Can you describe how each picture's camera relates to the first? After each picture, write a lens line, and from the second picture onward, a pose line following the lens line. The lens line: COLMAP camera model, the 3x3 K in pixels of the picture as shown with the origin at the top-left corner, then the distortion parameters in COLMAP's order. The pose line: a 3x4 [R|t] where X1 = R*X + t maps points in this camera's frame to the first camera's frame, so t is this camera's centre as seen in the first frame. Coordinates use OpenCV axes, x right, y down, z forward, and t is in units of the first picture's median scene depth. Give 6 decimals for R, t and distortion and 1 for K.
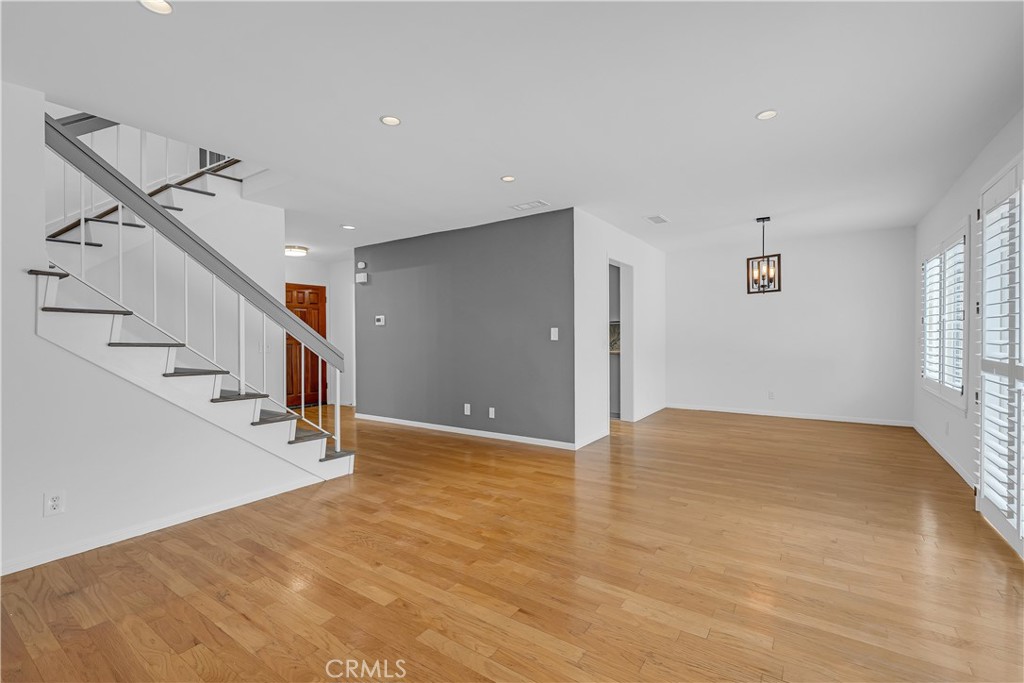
lens RADIAL K [[446.3, 0, 518.9], [0, 446.3, 334.9], [0, 0, 1]] dist [-0.010323, 0.000352]
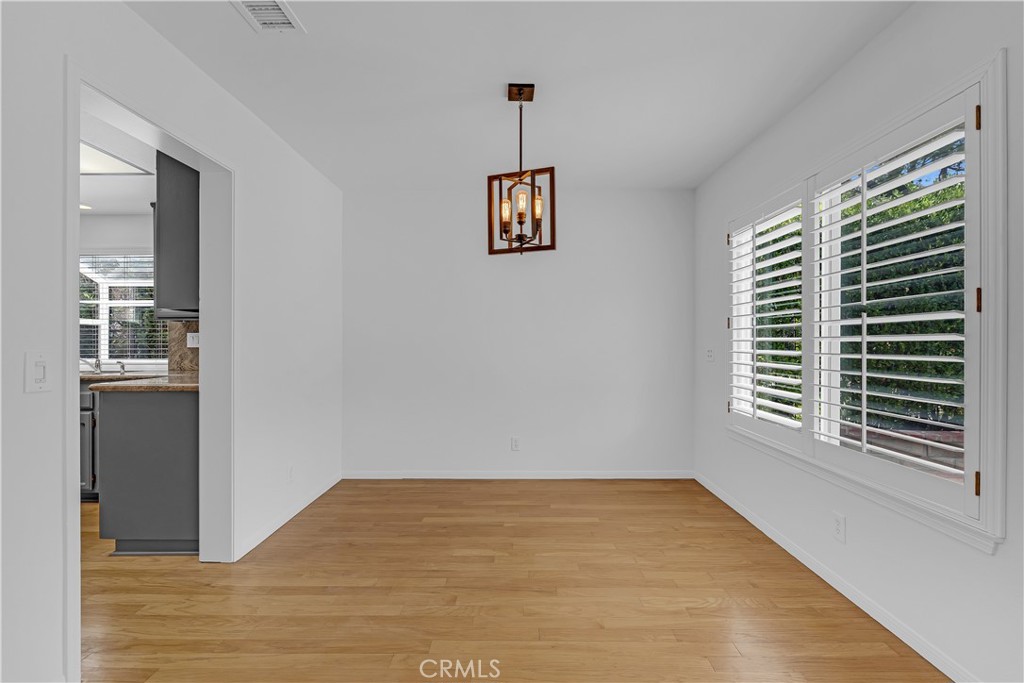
lens RADIAL K [[446.3, 0, 515.8], [0, 446.3, 343.1], [0, 0, 1]] dist [-0.010323, 0.000352]
pose [[0.830586, 0.006927, 0.556848, 0.289789], [-0.003263, 0.999966, -0.007573, 0.002126], [-0.556881, 0.004473, 0.830580, 0.620062]]
